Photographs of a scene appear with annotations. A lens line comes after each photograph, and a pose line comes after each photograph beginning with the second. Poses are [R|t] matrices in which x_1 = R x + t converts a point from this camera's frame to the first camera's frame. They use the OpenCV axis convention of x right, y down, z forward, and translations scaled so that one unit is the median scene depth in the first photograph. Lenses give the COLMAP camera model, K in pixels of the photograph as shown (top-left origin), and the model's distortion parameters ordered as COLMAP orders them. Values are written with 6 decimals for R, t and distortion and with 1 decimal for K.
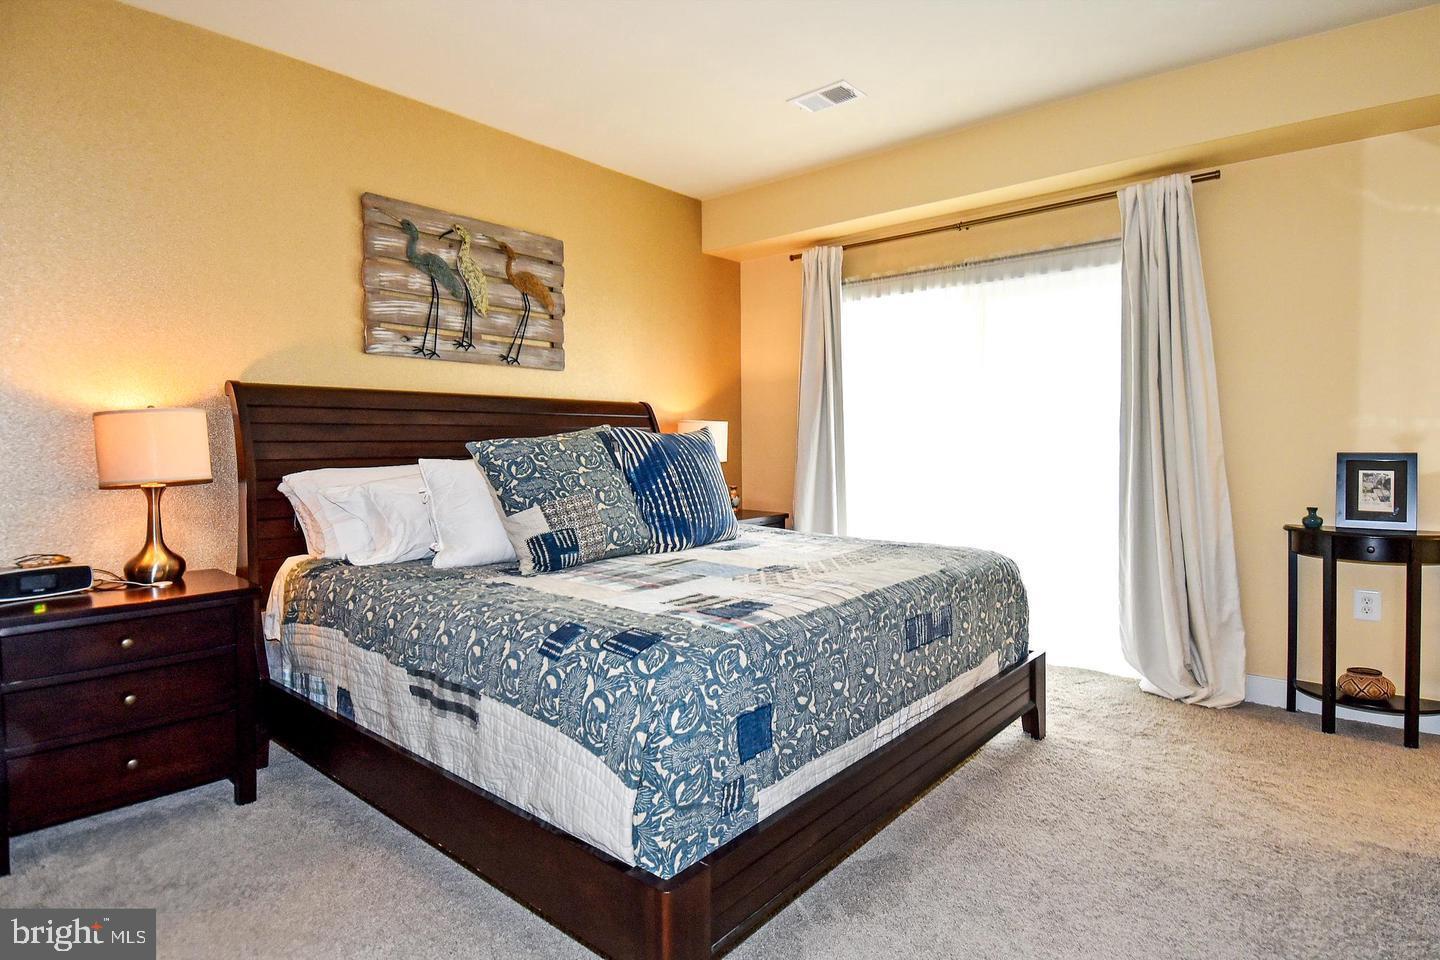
lens RADIAL K [[744.3, 0, 768.9], [0, 744.3, 461.0], [0, 0, 1]] dist [0.058566, -0.058457]
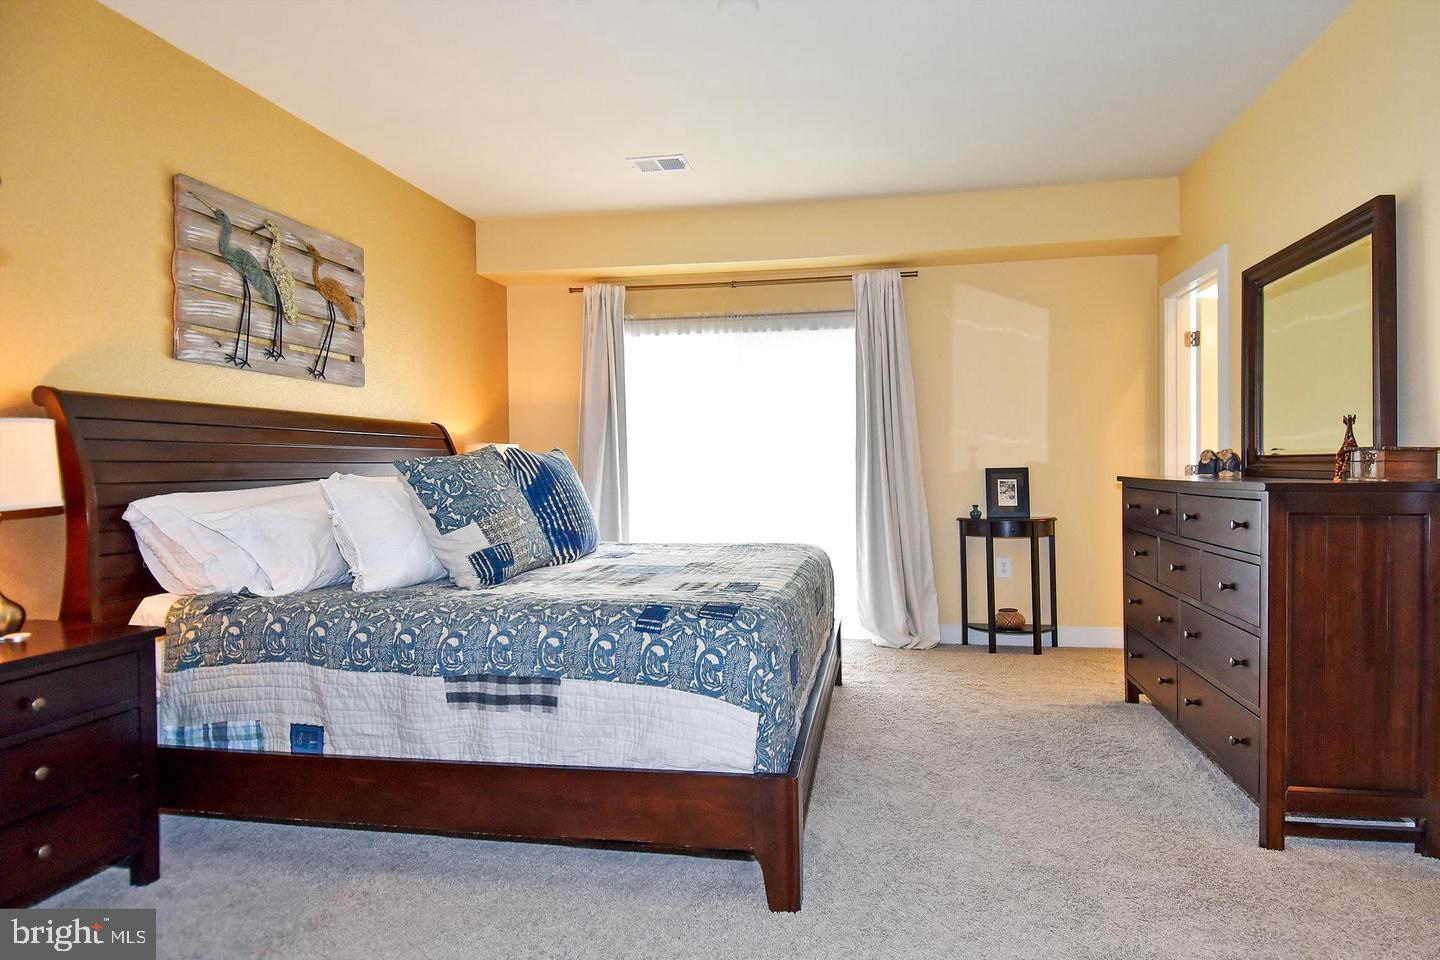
lens RADIAL K [[783.3, 0, 747.9], [0, 783.3, 476.6], [0, 0, 1]] dist [0.065822, -0.076392]
pose [[0.855579, -0.012020, 0.517533, -0.437370], [0.022814, 0.999635, -0.014498, 0.017085], [-0.517170, 0.024211, 0.855540, -0.096152]]
